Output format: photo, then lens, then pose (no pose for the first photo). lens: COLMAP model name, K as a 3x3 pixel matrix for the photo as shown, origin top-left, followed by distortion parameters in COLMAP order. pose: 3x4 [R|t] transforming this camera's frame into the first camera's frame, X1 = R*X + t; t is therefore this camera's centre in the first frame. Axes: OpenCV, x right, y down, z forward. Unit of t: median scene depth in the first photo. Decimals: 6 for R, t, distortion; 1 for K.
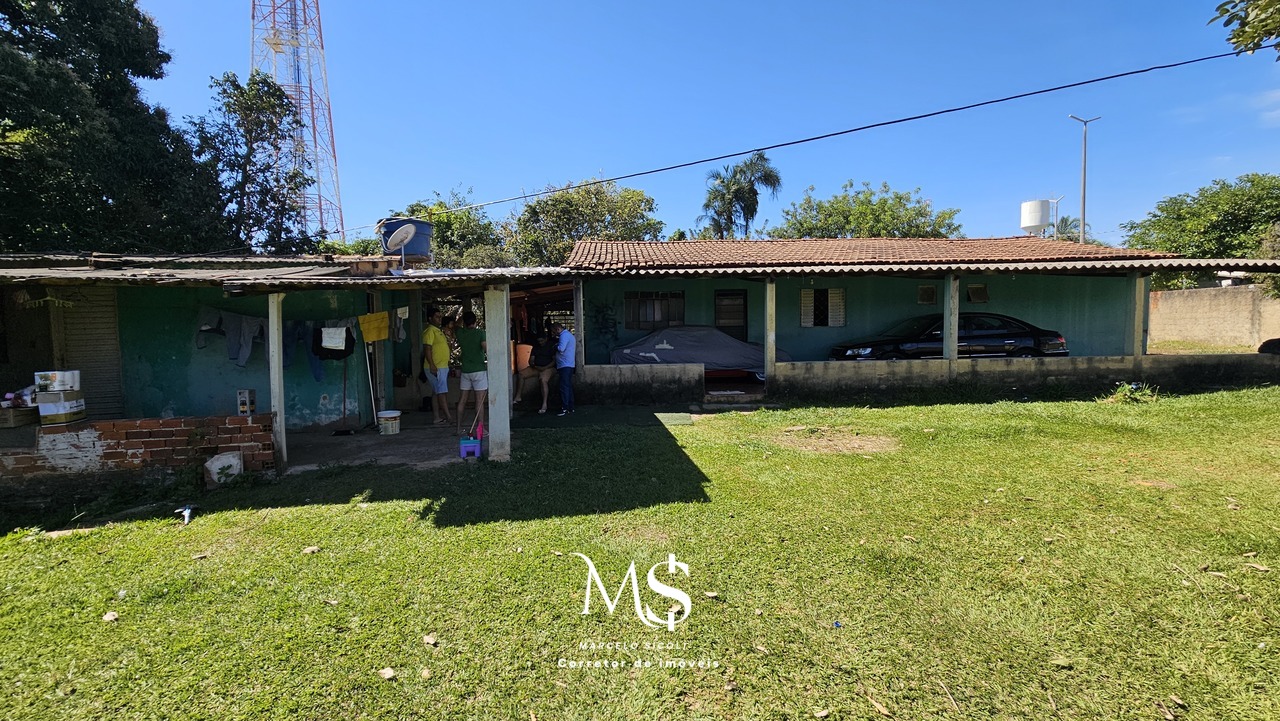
lens RADIAL K [[519.6, 0, 638.1], [0, 519.6, 358.4], [0, 0, 1]] dist [-0.001025, 0.000381]
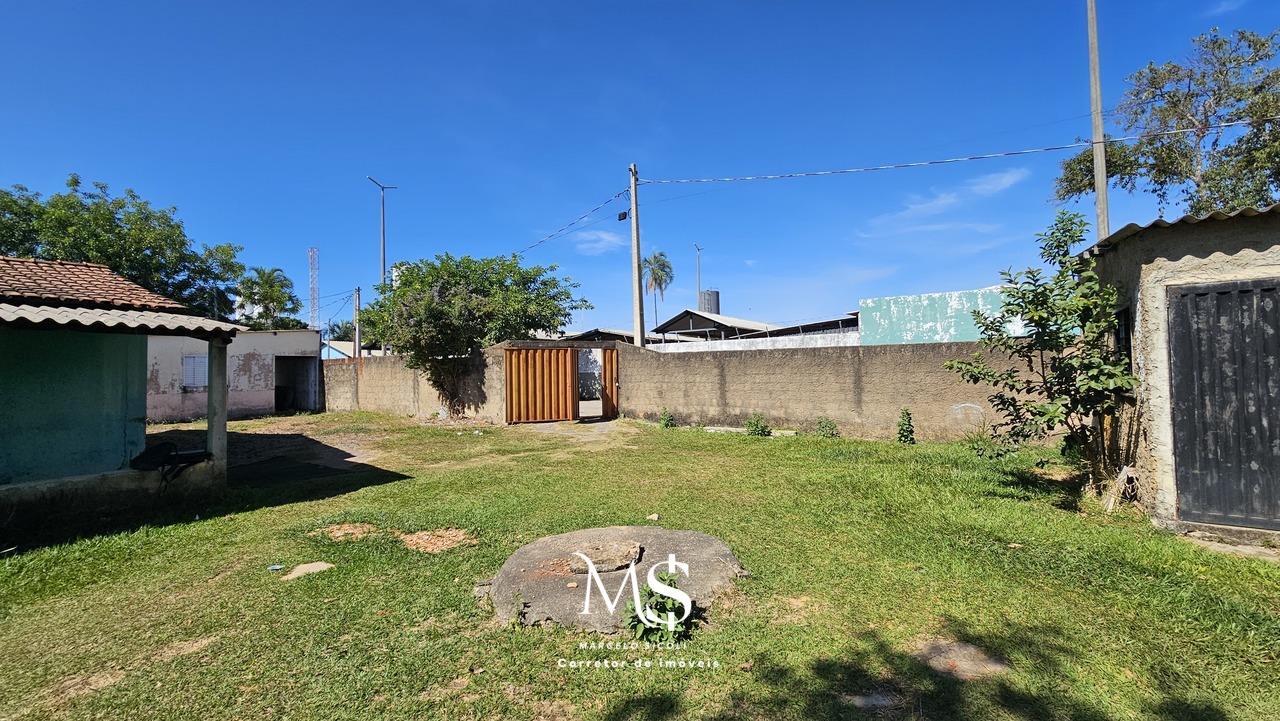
lens RADIAL K [[519.6, 0, 642.0], [0, 519.6, 358.6], [0, 0, 1]] dist [-0.001025, 0.000381]
pose [[0.547108, 0.028783, 0.836567, 0.370762], [0.054919, 0.996021, -0.070185, -0.023711], [-0.835258, 0.084342, 0.543350, 0.054477]]
